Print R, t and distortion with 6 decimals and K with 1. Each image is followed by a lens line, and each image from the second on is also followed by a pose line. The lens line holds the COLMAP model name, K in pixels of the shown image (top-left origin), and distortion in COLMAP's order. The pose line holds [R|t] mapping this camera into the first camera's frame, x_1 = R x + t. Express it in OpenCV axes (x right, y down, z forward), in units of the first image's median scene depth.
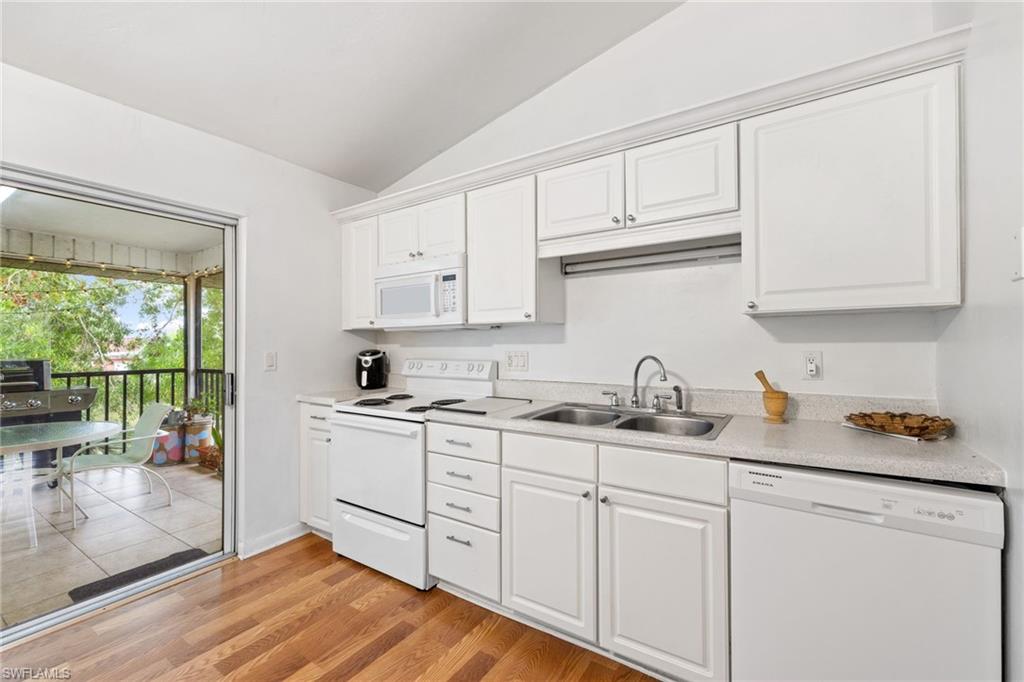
lens RADIAL K [[429.6, 0, 510.4], [0, 429.6, 335.1], [0, 0, 1]] dist [0.002701, 0.000351]
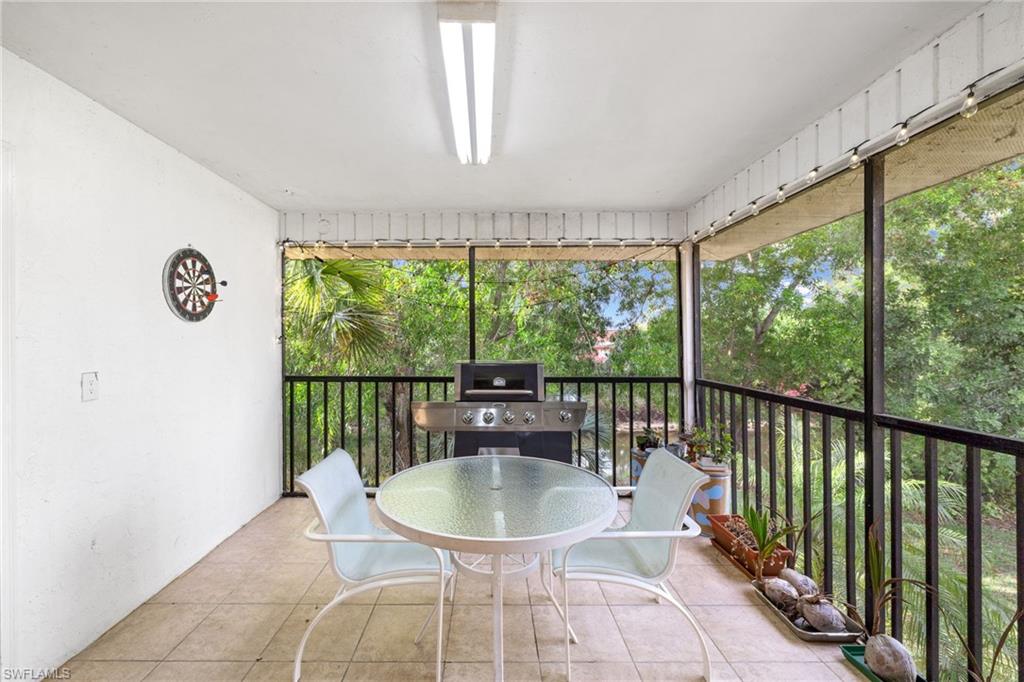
lens RADIAL K [[435.5, 0, 494.5], [0, 435.5, 337.2], [0, 0, 1]] dist [0.001221, 0.000099]
pose [[0.556569, 0.004904, -0.830787, -0.362669], [0.019430, 0.999632, 0.018917, -0.006845], [0.830574, -0.026670, 0.556269, 0.386696]]
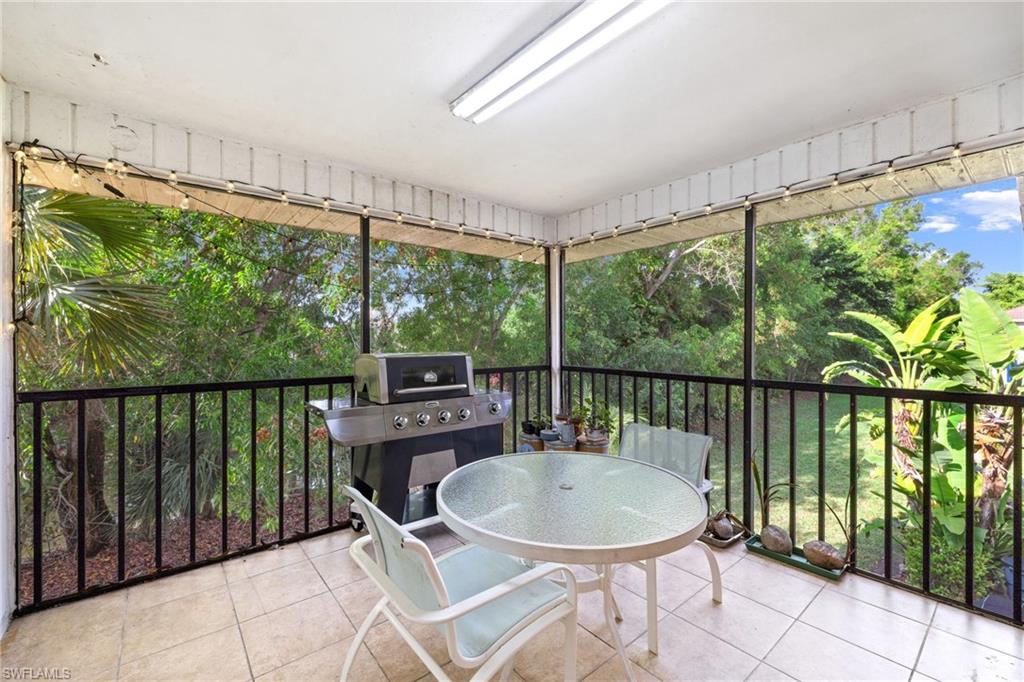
lens RADIAL K [[429.6, 0, 510.4], [0, 429.6, 335.1], [0, 0, 1]] dist [0.002701, 0.000351]
pose [[0.956798, 0.007981, -0.290646, -0.636711], [-0.000542, 0.999670, 0.025667, 0.003055], [0.290755, -0.024401, 0.956486, 0.250870]]
